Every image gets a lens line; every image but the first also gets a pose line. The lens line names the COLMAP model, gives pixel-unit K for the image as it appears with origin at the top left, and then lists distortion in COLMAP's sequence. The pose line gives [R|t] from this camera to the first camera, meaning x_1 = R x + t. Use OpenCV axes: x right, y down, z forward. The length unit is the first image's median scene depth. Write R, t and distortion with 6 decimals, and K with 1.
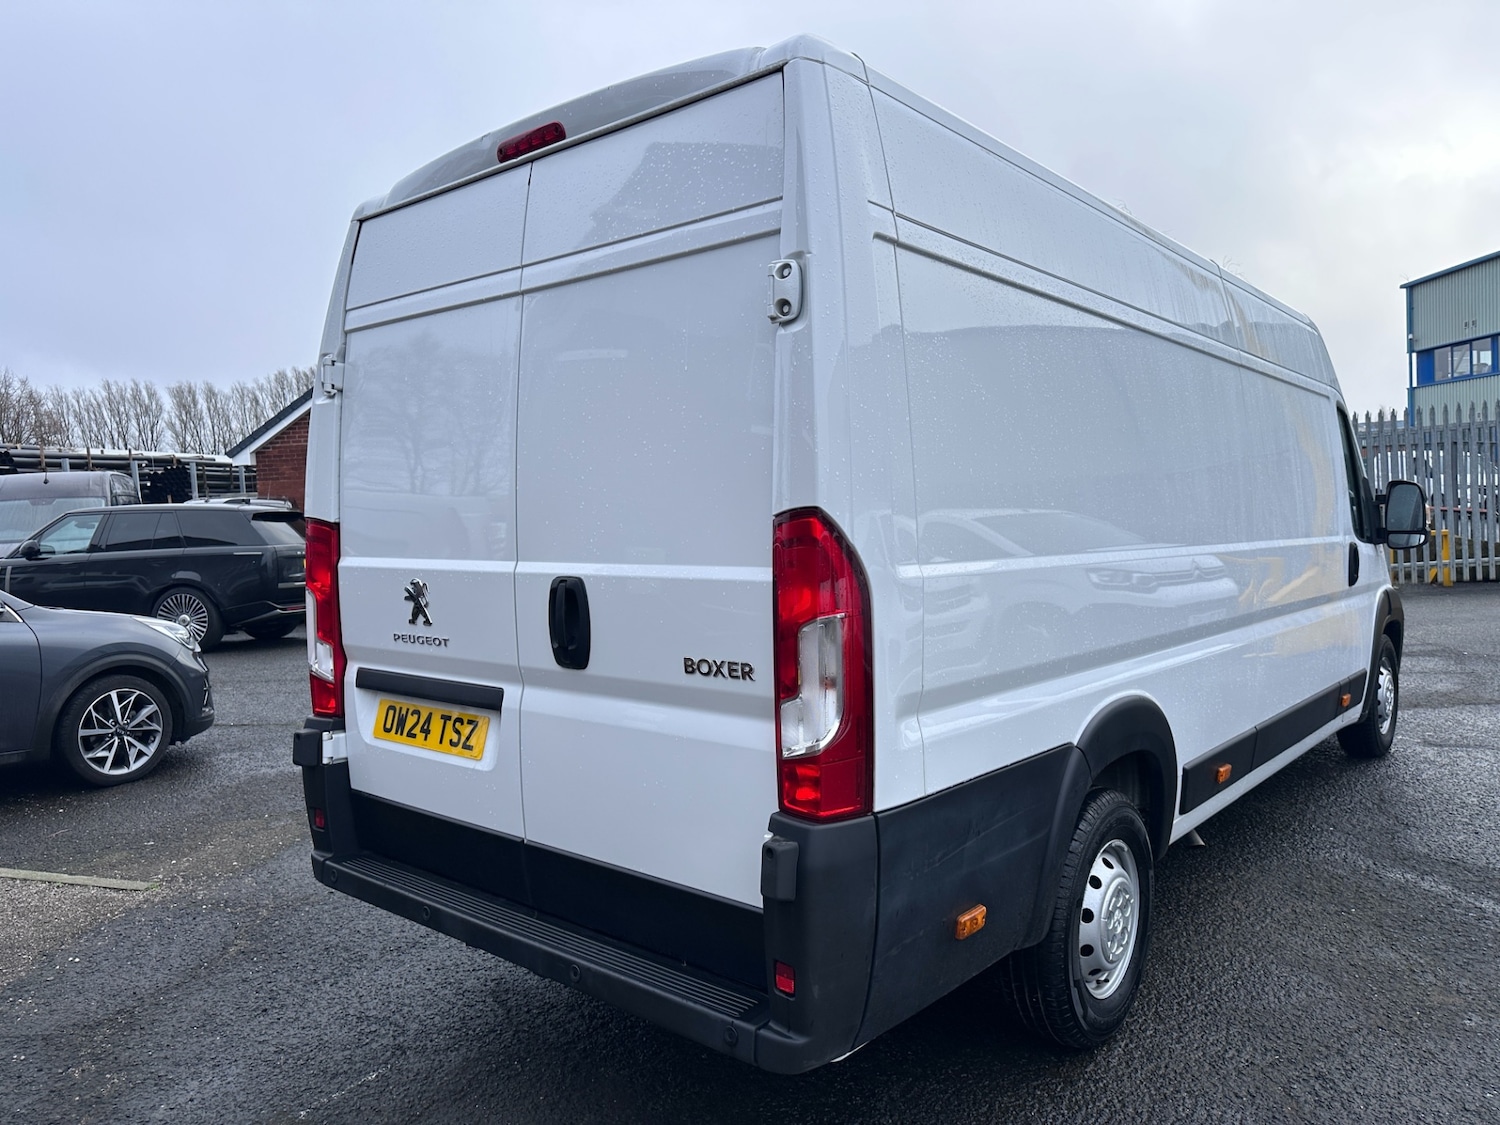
lens RADIAL K [[1053.6, 0, 749.1], [0, 1053.6, 564.3], [0, 0, 1]] dist [0.031033, -0.038799]
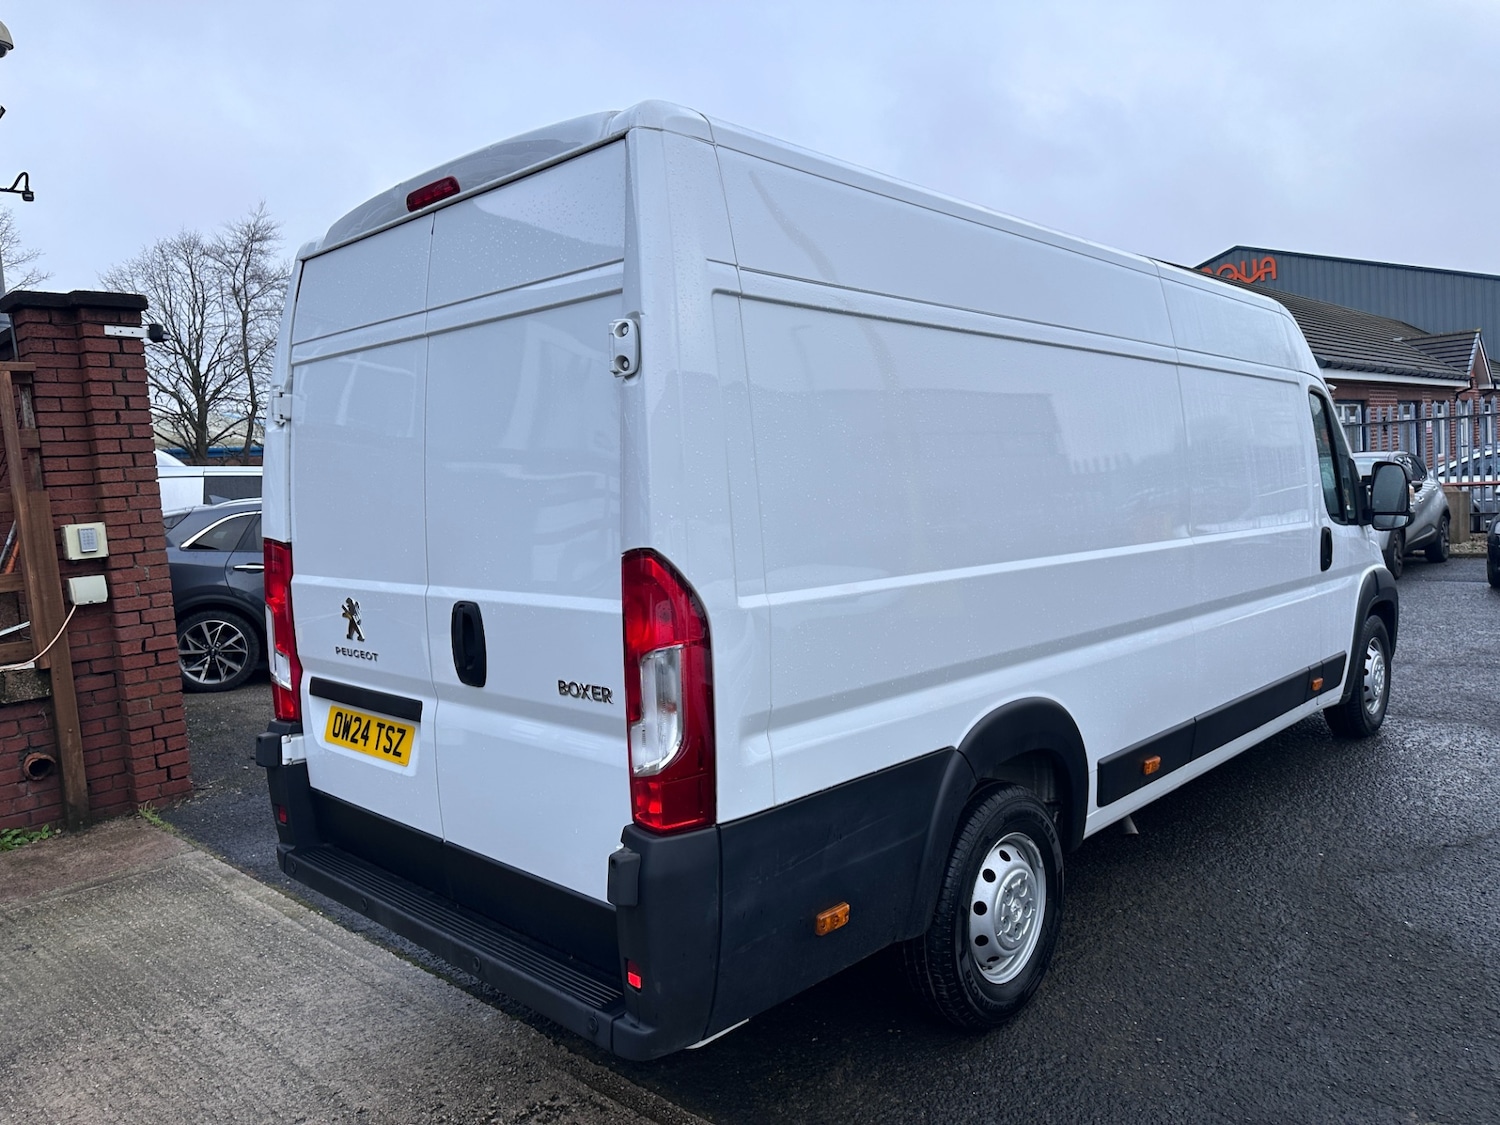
lens RADIAL K [[1053.6, 0, 759.4], [0, 1053.6, 558.8], [0, 0, 1]] dist [0.031033, -0.038799]
pose [[0.998474, -0.014430, -0.053304, 0.163727], [0.015894, 0.999505, 0.027144, -0.049826], [0.052886, -0.027950, 0.998209, -0.058268]]
